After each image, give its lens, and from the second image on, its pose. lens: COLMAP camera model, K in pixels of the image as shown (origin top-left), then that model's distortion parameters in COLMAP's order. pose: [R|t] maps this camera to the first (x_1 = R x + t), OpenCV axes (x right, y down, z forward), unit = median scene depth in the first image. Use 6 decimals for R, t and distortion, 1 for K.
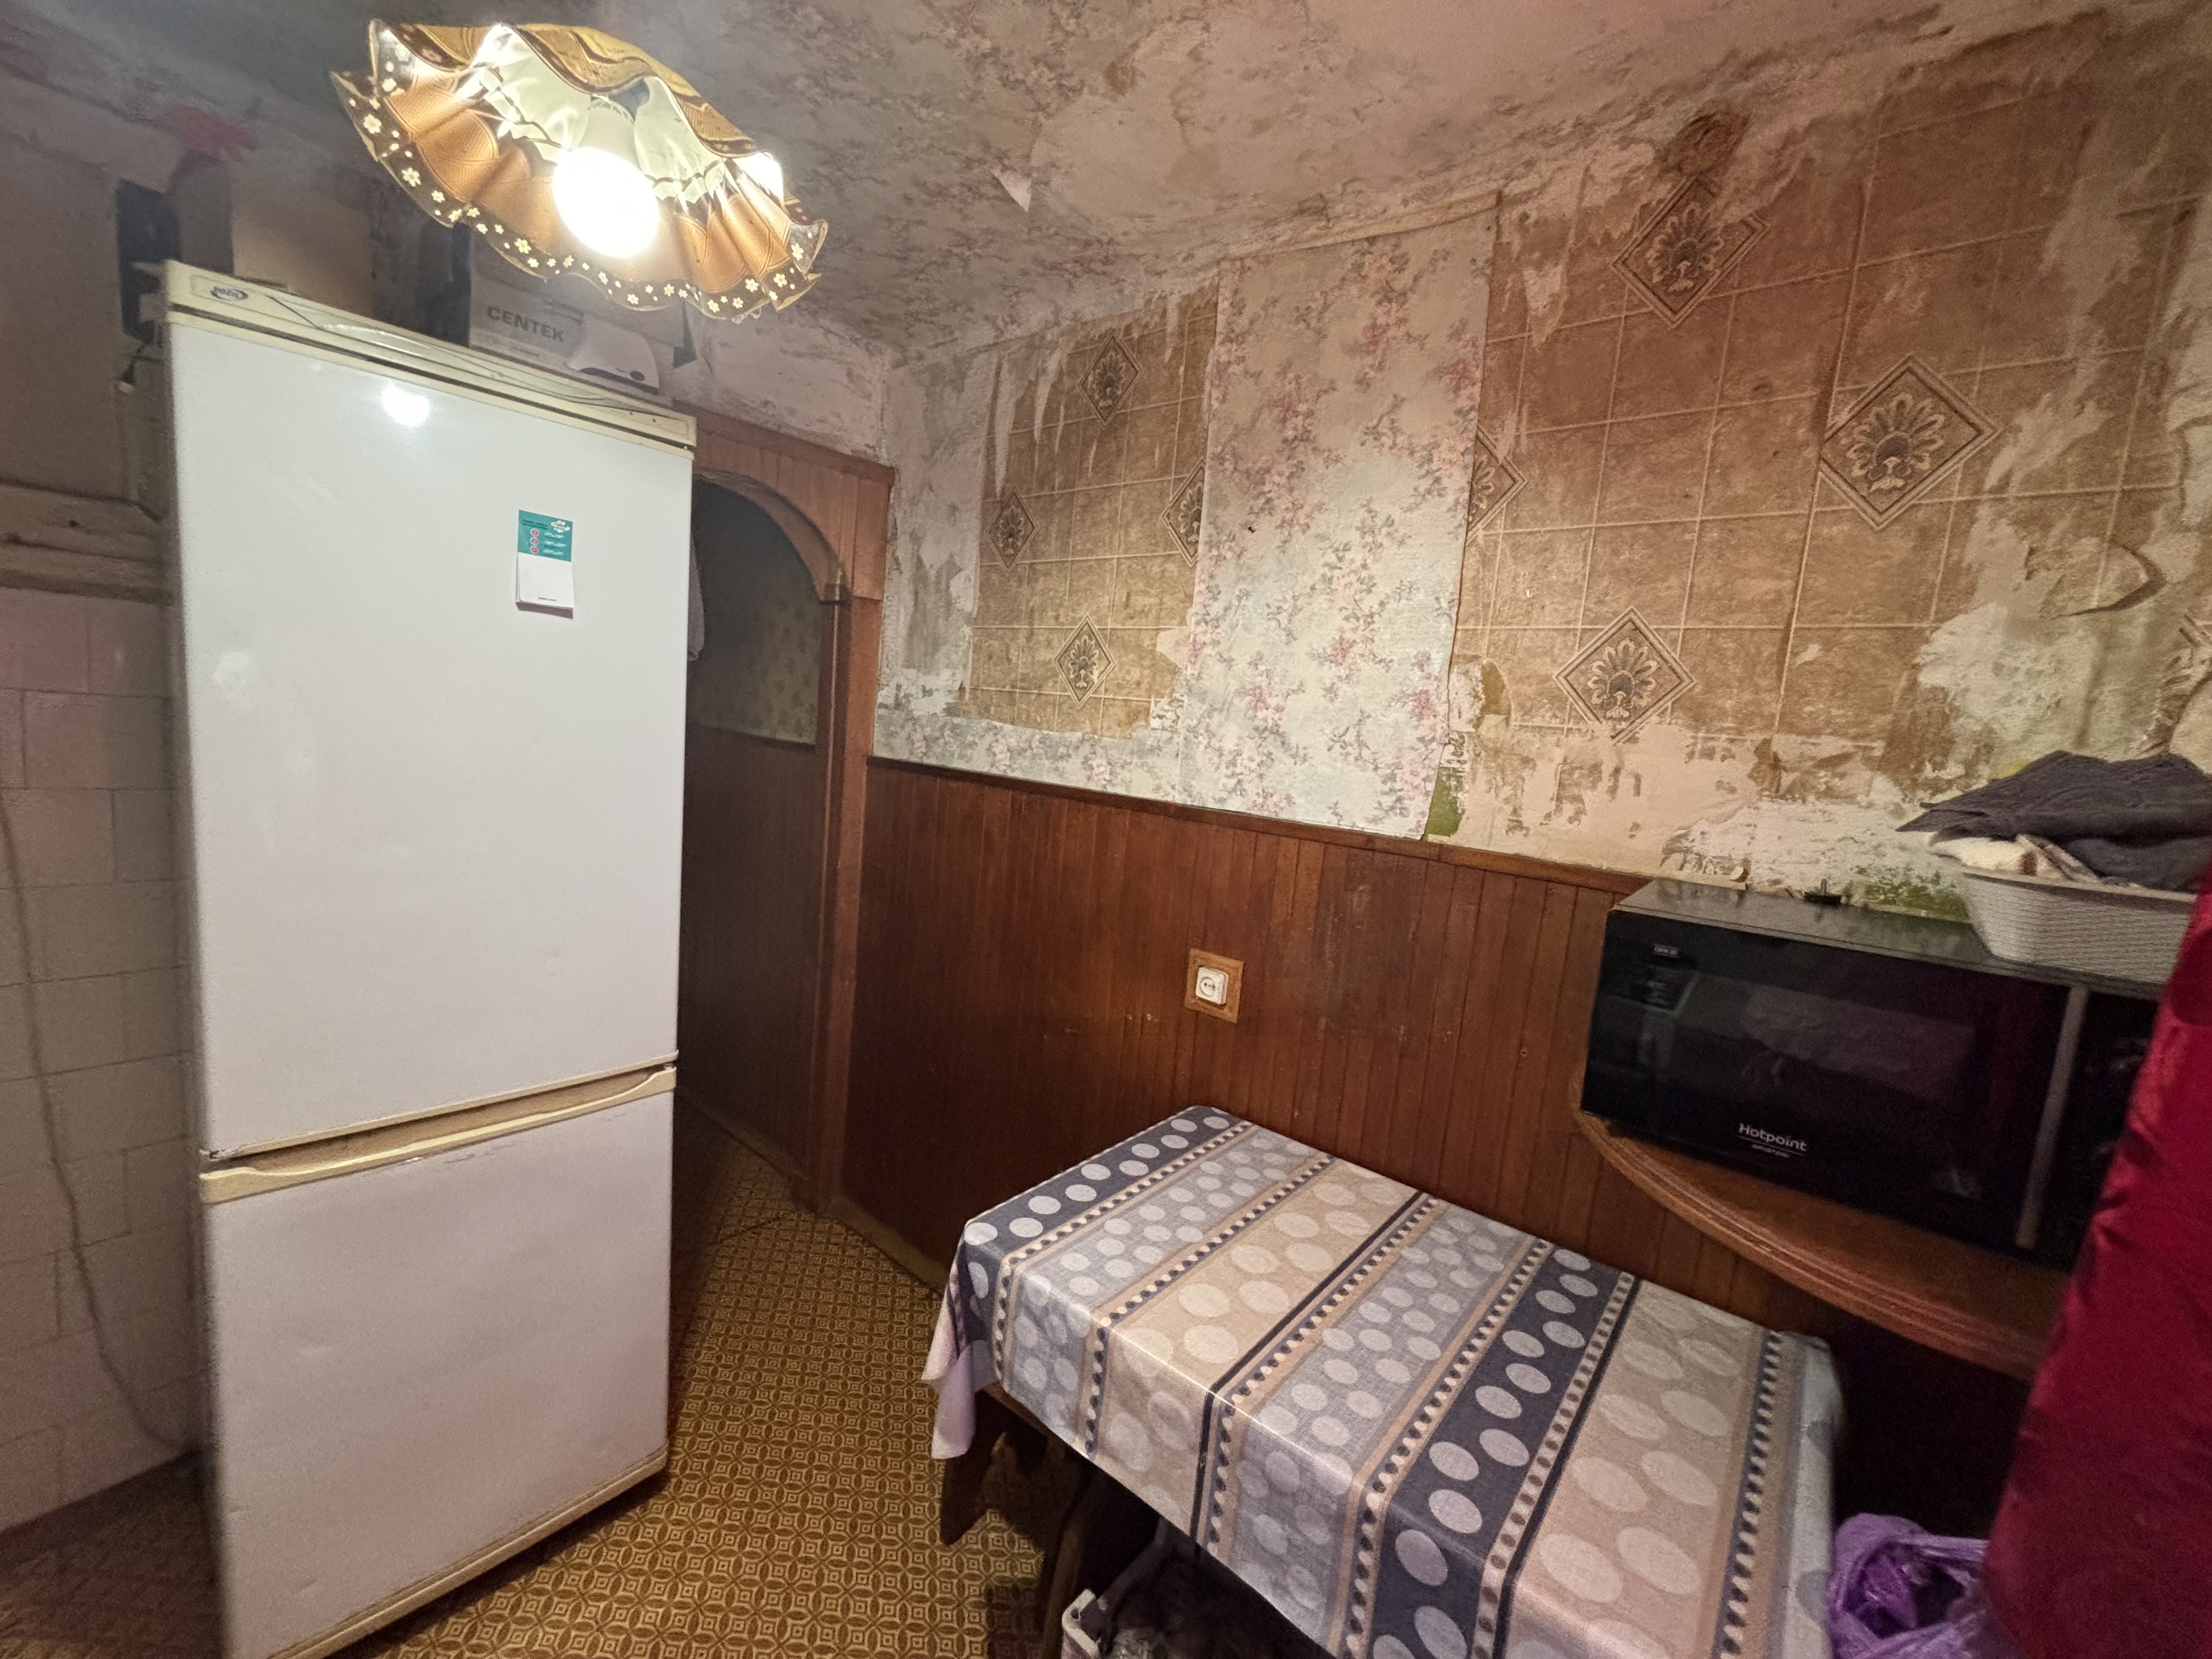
lens RADIAL K [[891.4, 0, 1115.9], [0, 891.4, 834.5], [0, 0, 1]] dist [-0.002902, 0.002086]
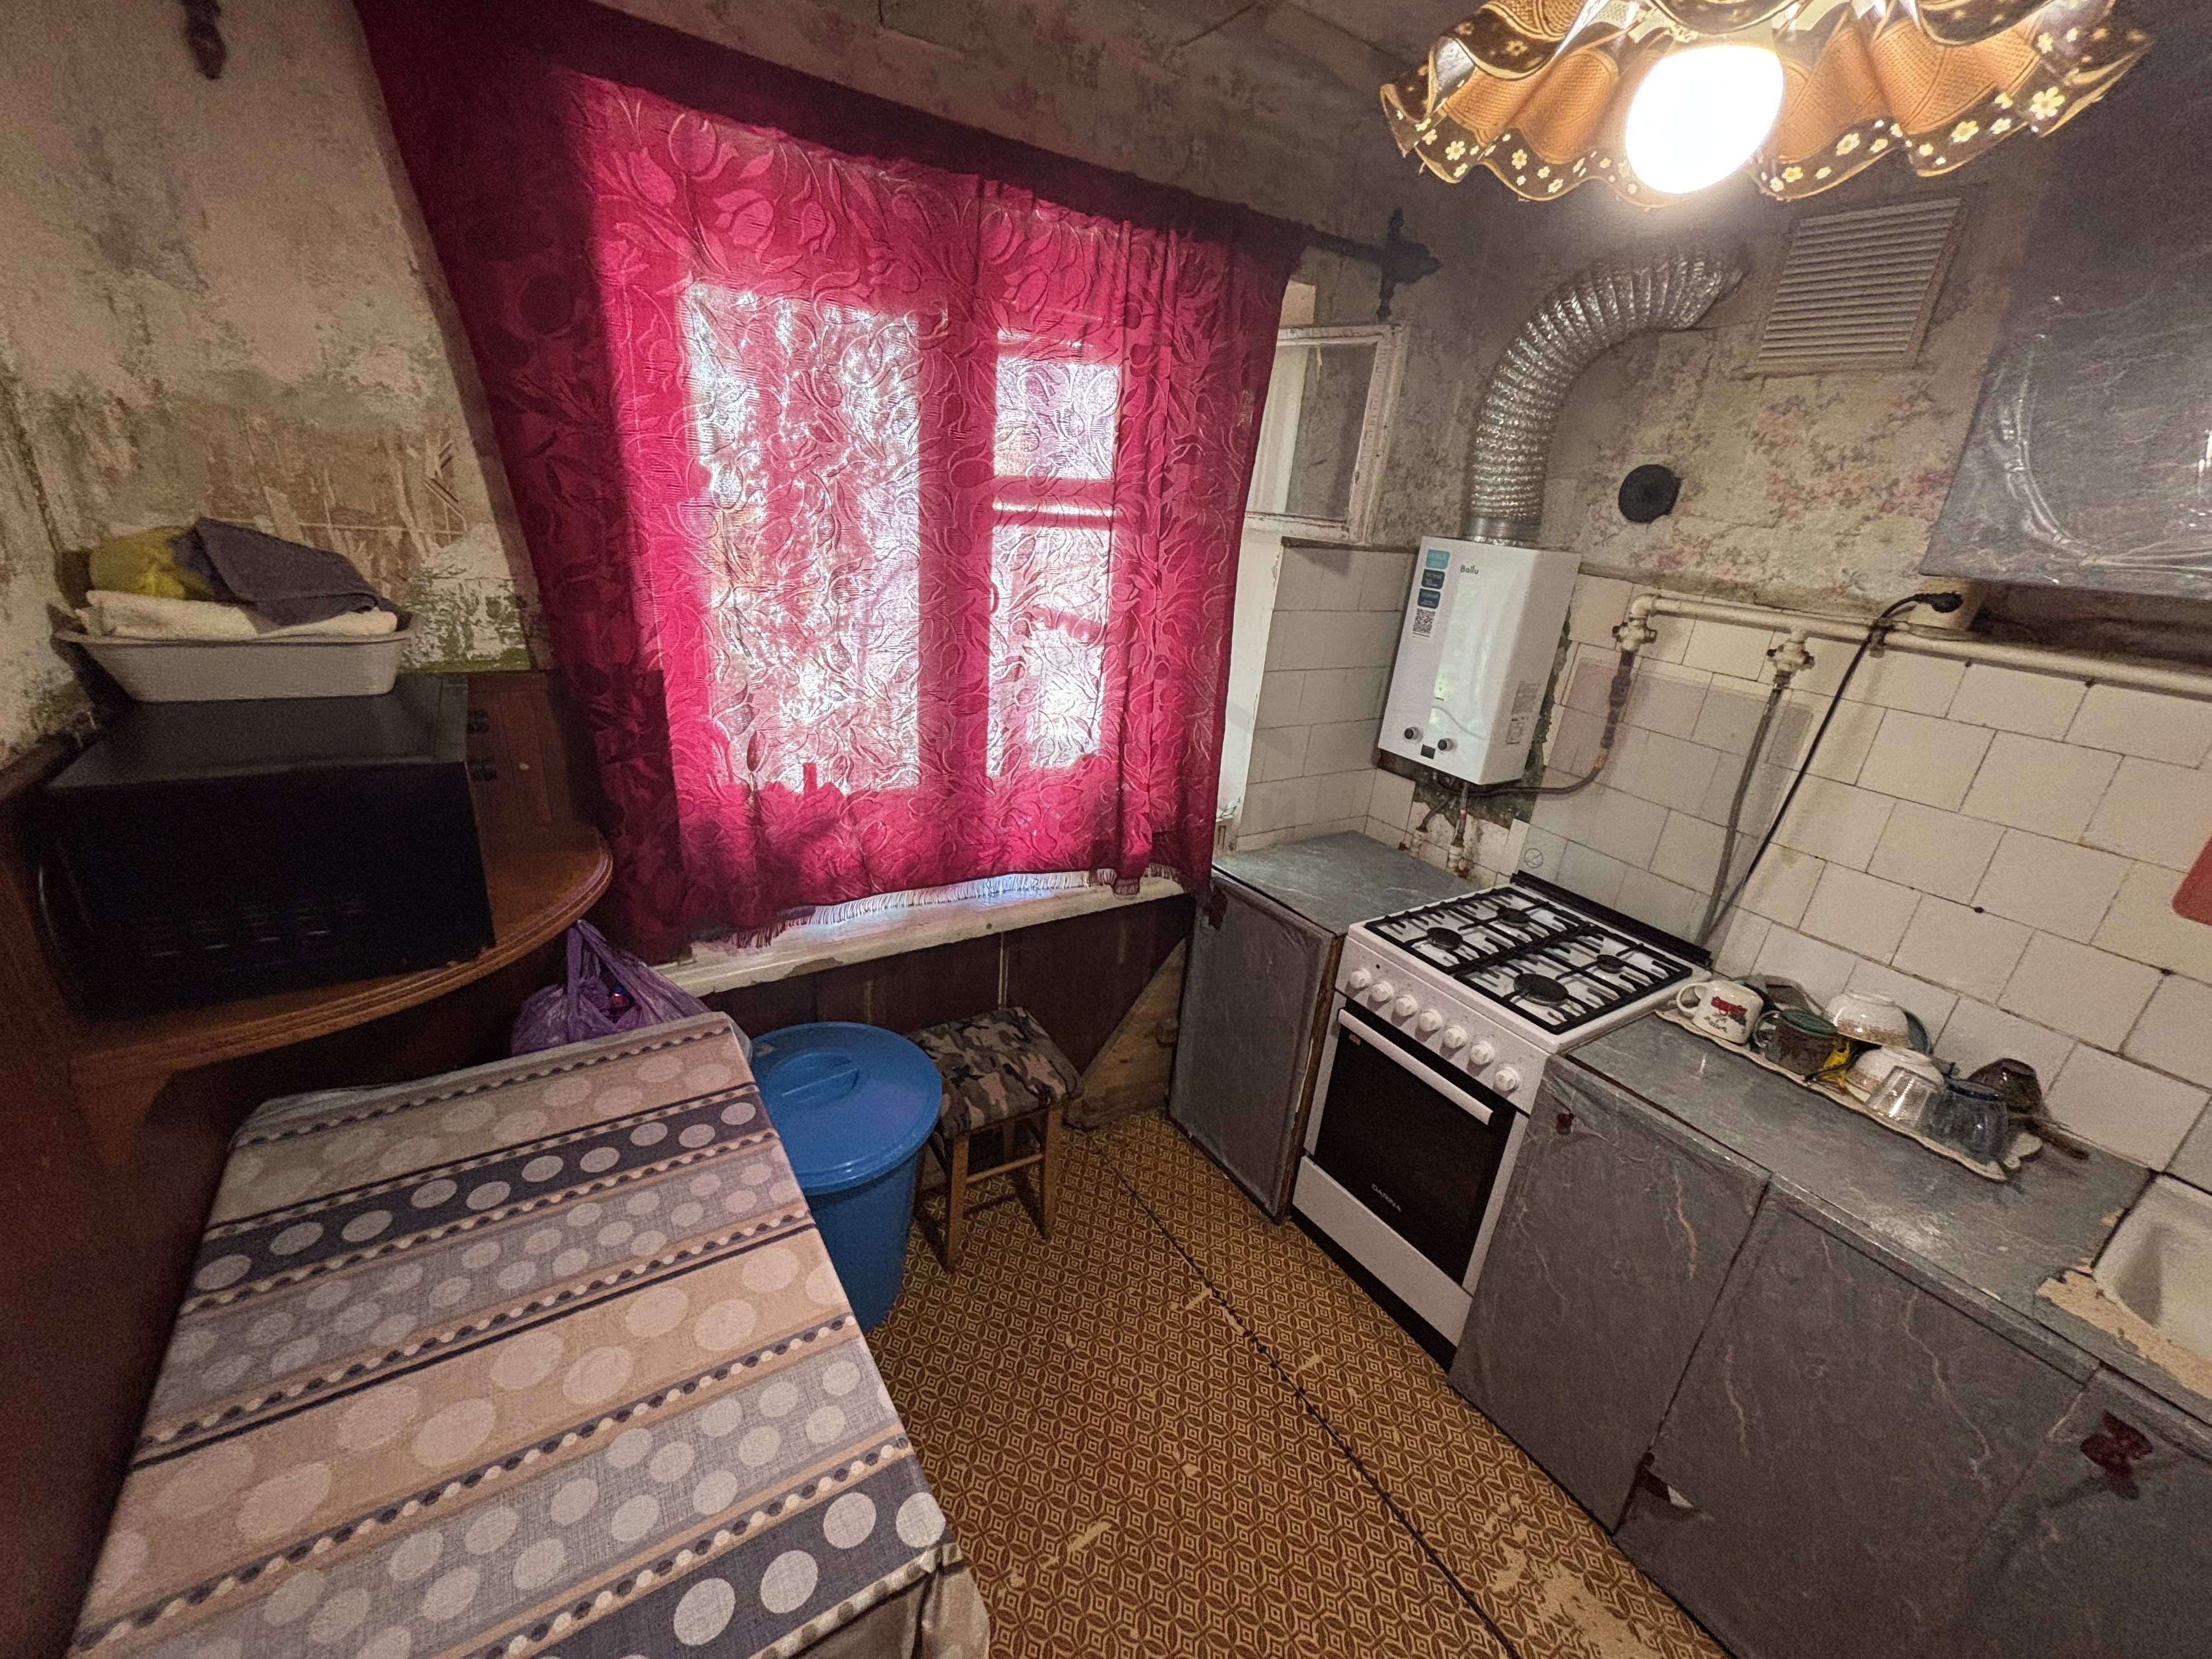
lens RADIAL K [[891.4, 0, 1118.4], [0, 891.4, 821.6], [0, 0, 1]] dist [-0.002902, 0.002086]
pose [[-0.942014, -0.257292, 0.215433, -0.309474], [-0.121465, 0.859880, 0.495835, -0.362675], [-0.312821, 0.440916, -0.841271, 1.323353]]
